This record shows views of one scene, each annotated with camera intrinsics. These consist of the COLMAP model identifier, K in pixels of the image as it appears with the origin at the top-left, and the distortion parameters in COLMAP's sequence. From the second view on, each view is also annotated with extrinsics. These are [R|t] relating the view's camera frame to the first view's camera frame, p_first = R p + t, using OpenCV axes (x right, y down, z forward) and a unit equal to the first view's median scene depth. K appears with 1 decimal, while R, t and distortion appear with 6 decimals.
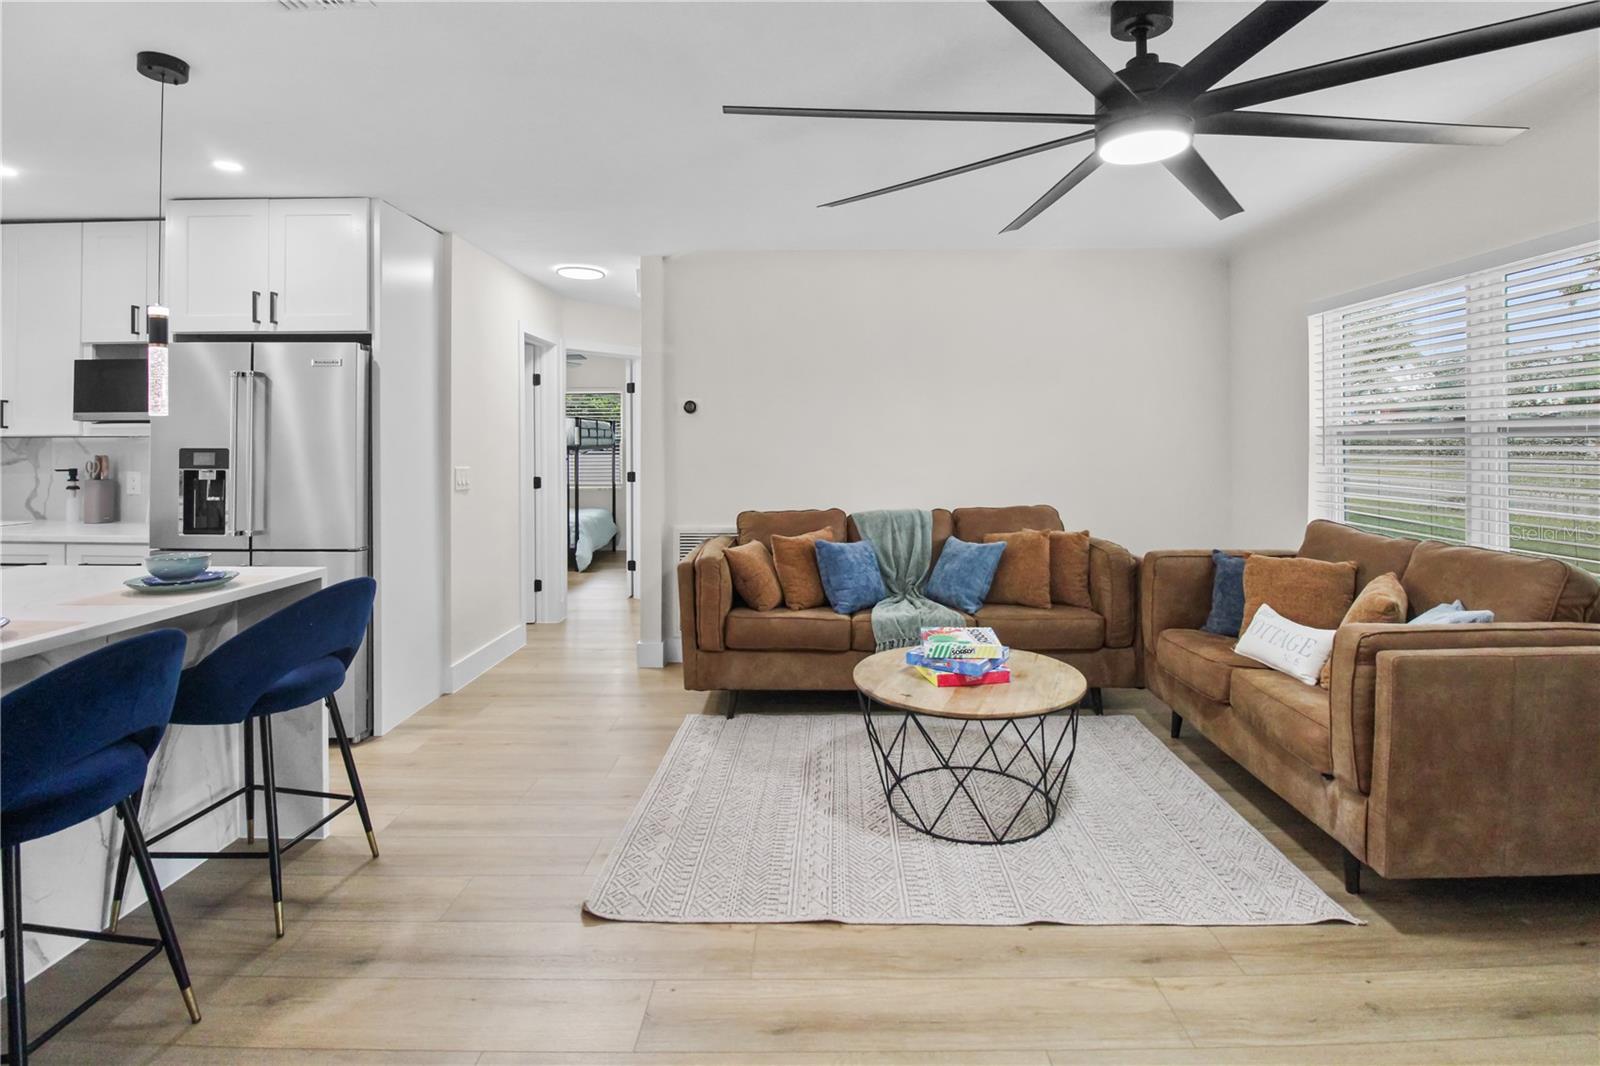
lens RADIAL K [[759.8, 0, 808.3], [0, 759.8, 507.9], [0, 0, 1]] dist [-0.012209, 0.000881]
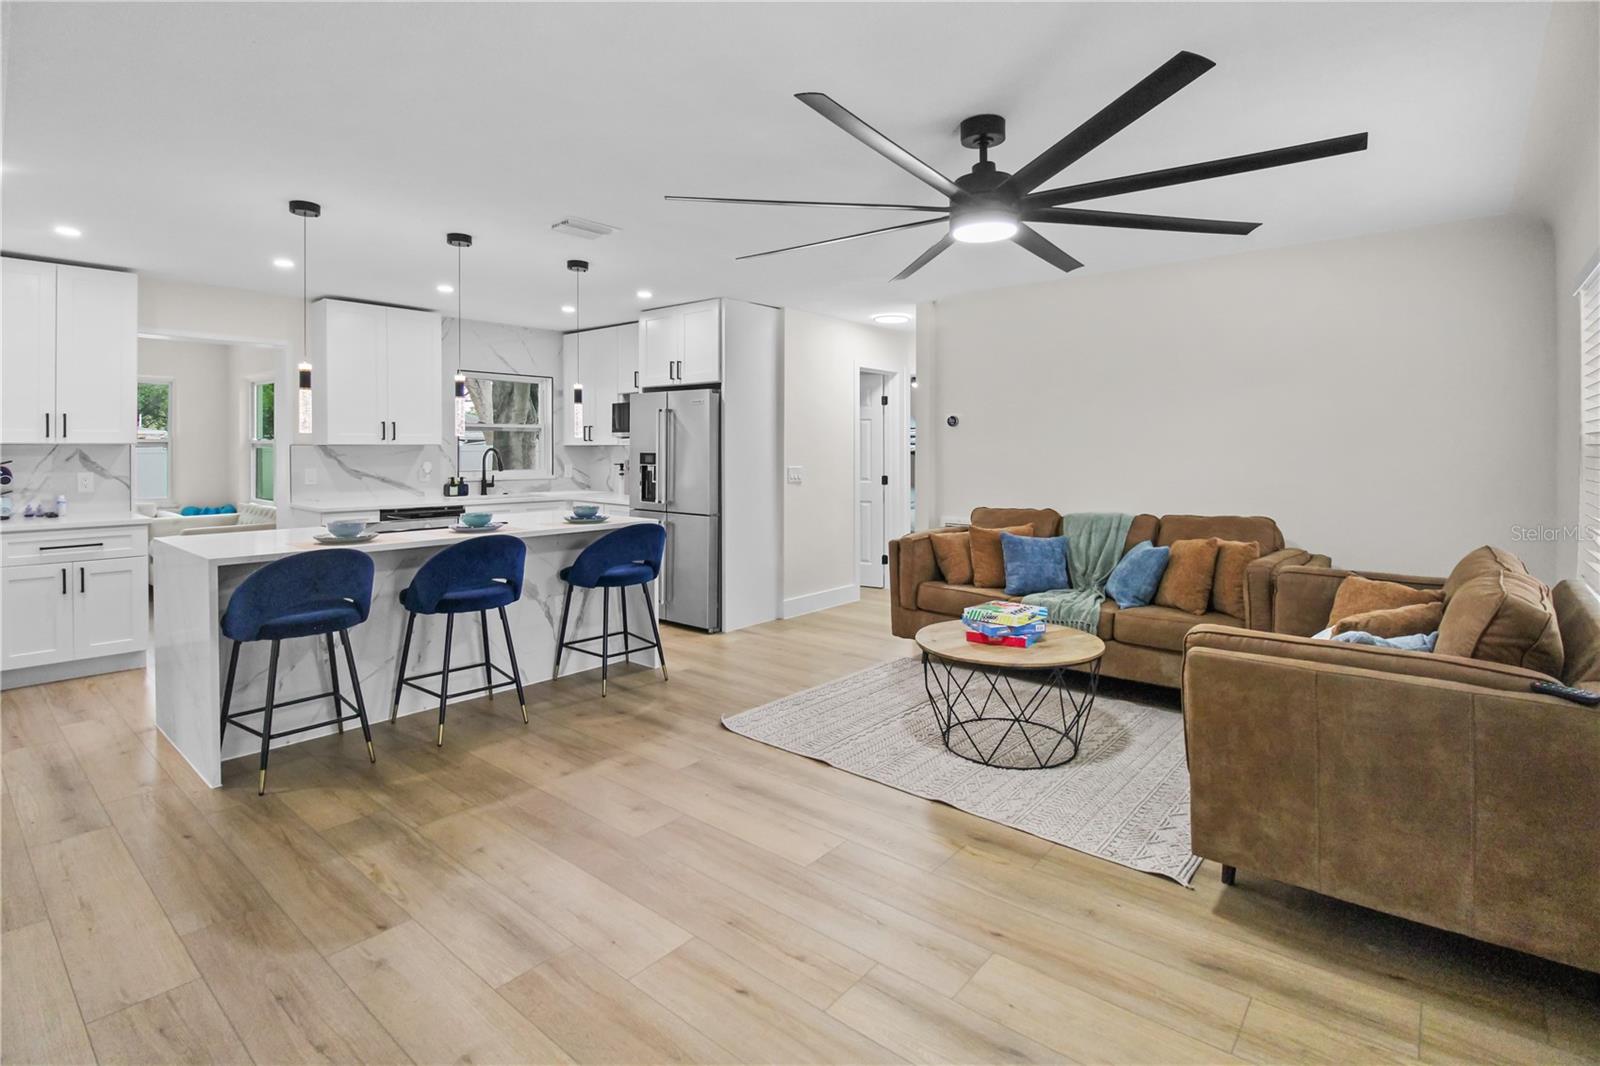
lens RADIAL K [[759.8, 0, 805.0], [0, 759.8, 522.2], [0, 0, 1]] dist [-0.012209, 0.000881]
pose [[0.767529, 0.063955, -0.637816, 0.611609], [-0.052208, 0.997942, 0.037241, -0.002493], [0.638885, 0.004716, 0.769288, -0.131104]]
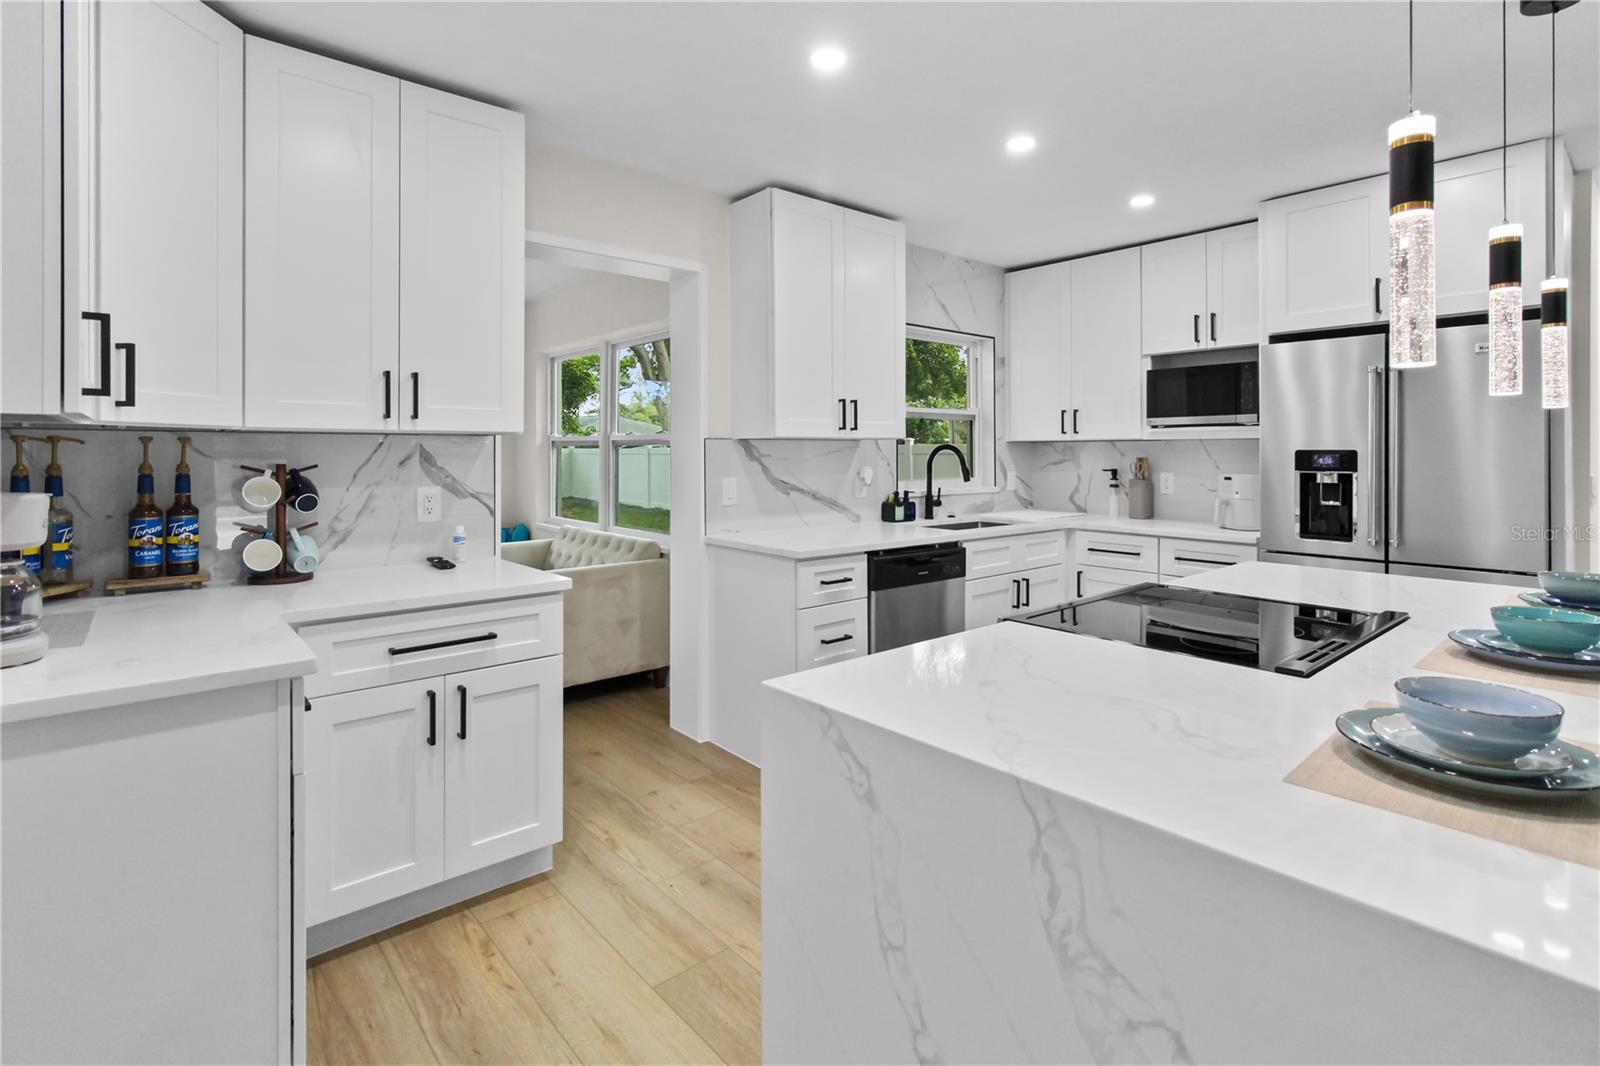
lens RADIAL K [[759.8, 0, 793.1], [0, 759.8, 525.2], [0, 0, 1]] dist [-0.012209, 0.000881]
pose [[0.654637, 0.070083, -0.752687, -0.509398], [-0.056716, 0.997440, 0.043544, 0.012371], [0.753812, 0.014184, 0.656937, -0.136182]]
